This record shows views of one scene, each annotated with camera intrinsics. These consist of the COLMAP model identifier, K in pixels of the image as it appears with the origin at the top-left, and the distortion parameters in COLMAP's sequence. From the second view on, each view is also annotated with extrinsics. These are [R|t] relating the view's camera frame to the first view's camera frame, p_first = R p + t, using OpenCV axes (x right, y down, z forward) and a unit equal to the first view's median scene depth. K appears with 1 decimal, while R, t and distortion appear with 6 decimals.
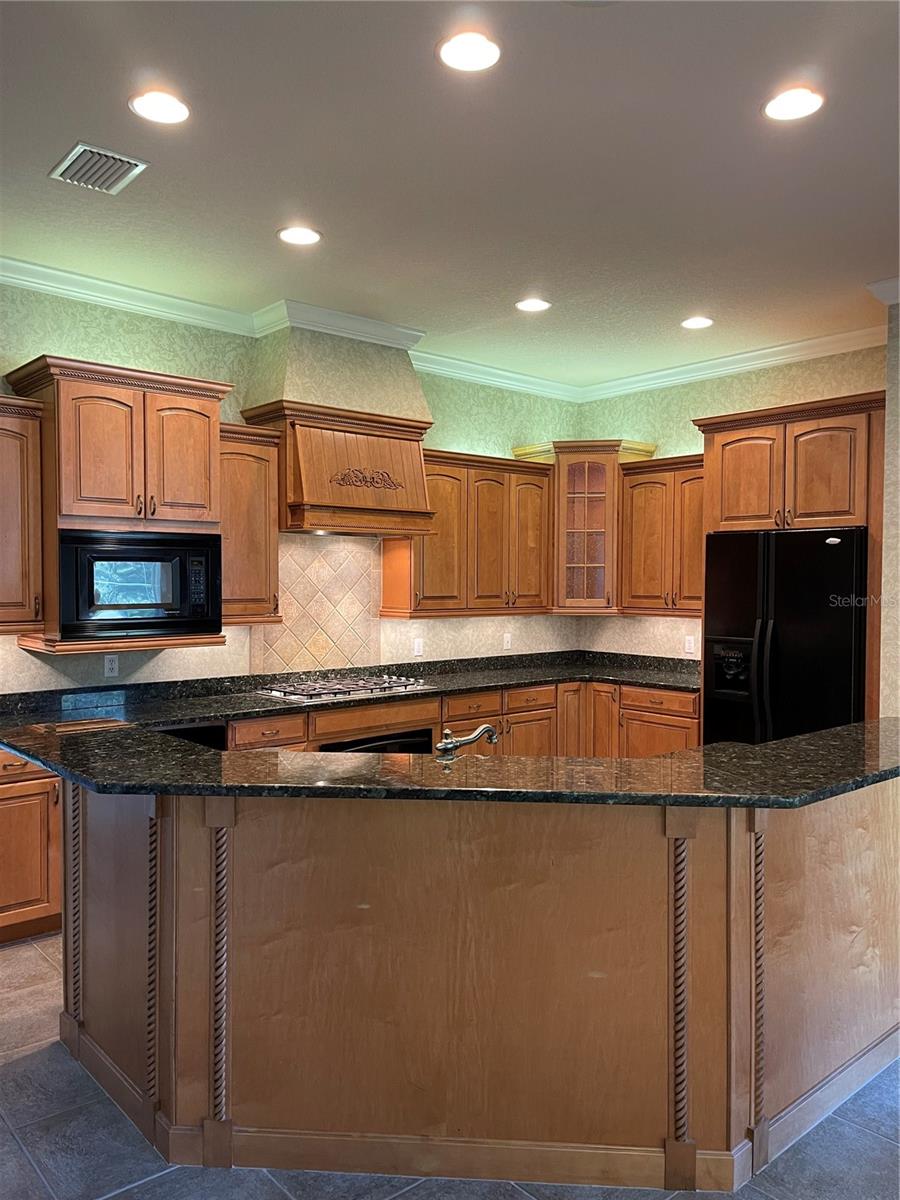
lens RADIAL K [[905.4, 0, 456.9], [0, 905.4, 604.7], [0, 0, 1]] dist [0.058122, -0.058754]
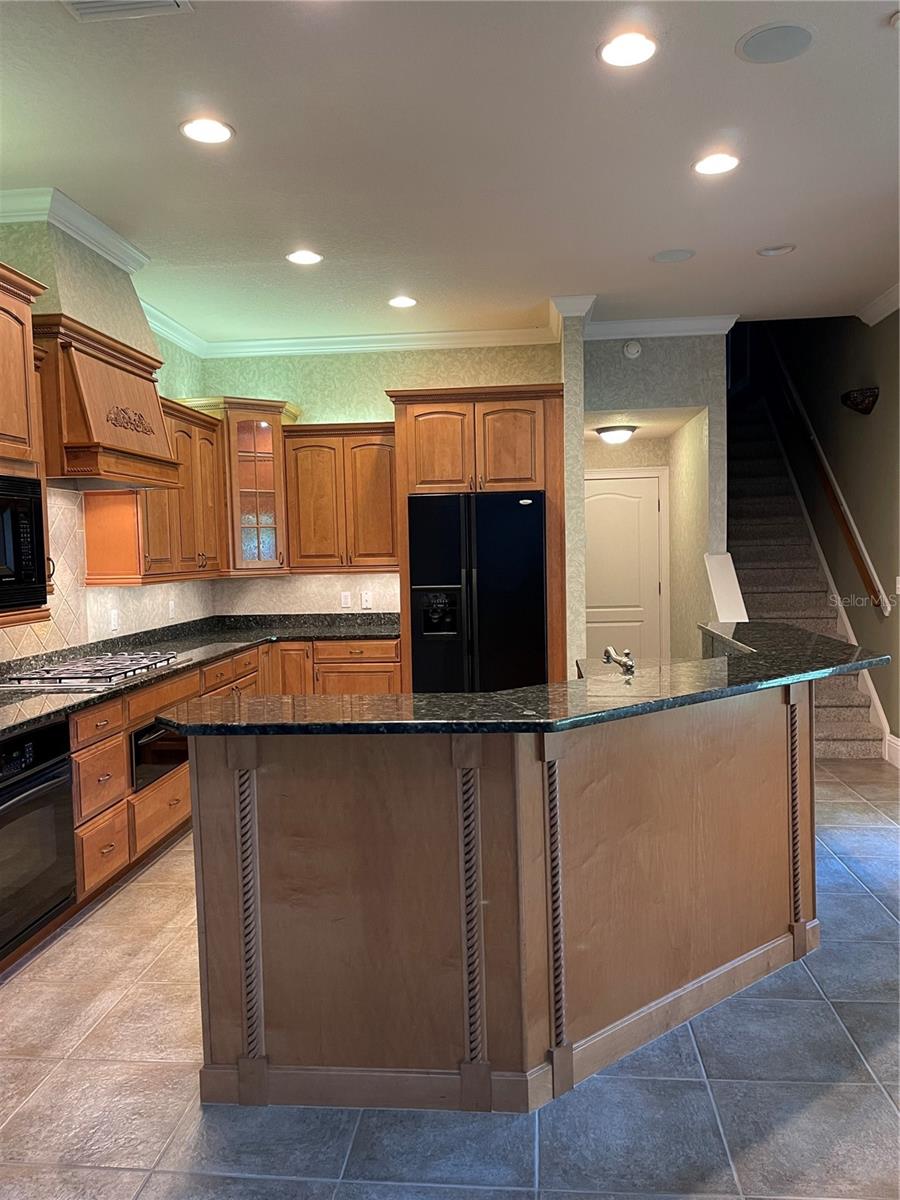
lens RADIAL K [[905.4, 0, 453.0], [0, 905.4, 607.4], [0, 0, 1]] dist [0.058122, -0.058754]
pose [[0.724045, -0.064574, 0.686723, -0.470797], [0.045403, 0.997911, 0.045965, 0.010979], [-0.688256, -0.002101, 0.725464, 0.160812]]
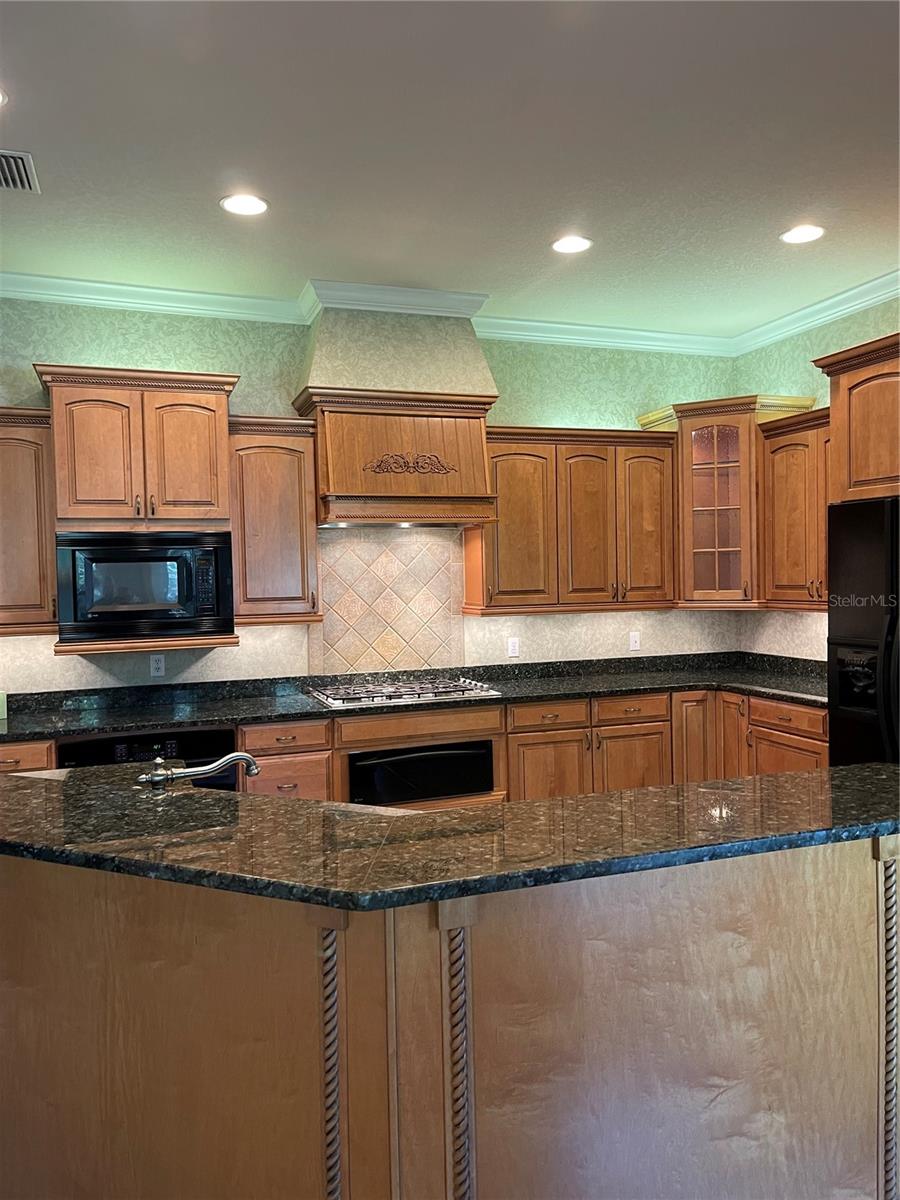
lens RADIAL K [[905.4, 0, 456.5], [0, 905.4, 596.2], [0, 0, 1]] dist [0.058122, -0.058754]
pose [[0.929989, -0.014120, -0.367317, 0.271968], [0.013347, 0.999900, -0.004644, -0.000653], [0.367346, -0.000583, 0.930084, 0.163619]]
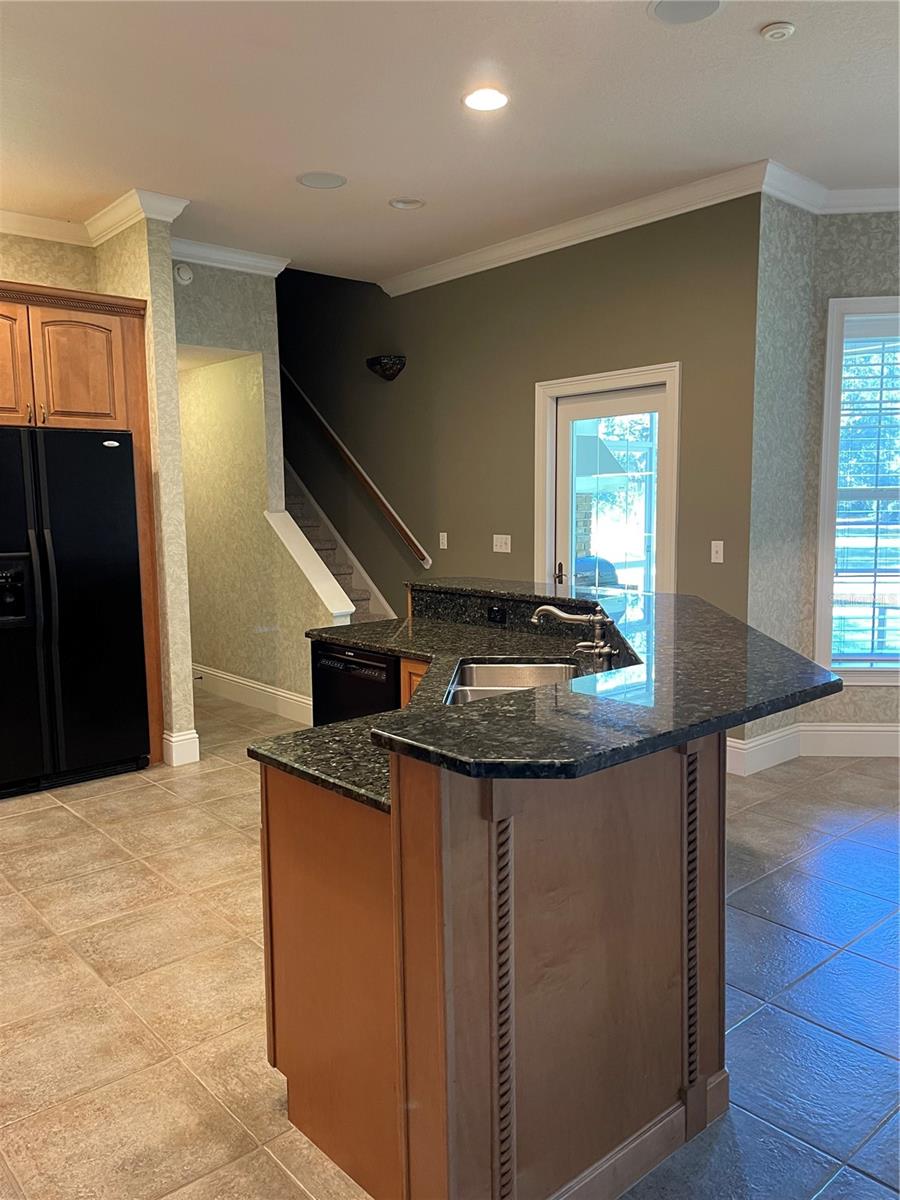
lens RADIAL K [[905.4, 0, 460.0], [0, 905.4, 602.1], [0, 0, 1]] dist [0.058122, -0.058754]
pose [[-0.008145, -0.117852, 0.992998, -0.537071], [0.043179, 0.992063, 0.118095, -0.000965], [-0.999034, 0.043838, -0.002992, 0.583169]]
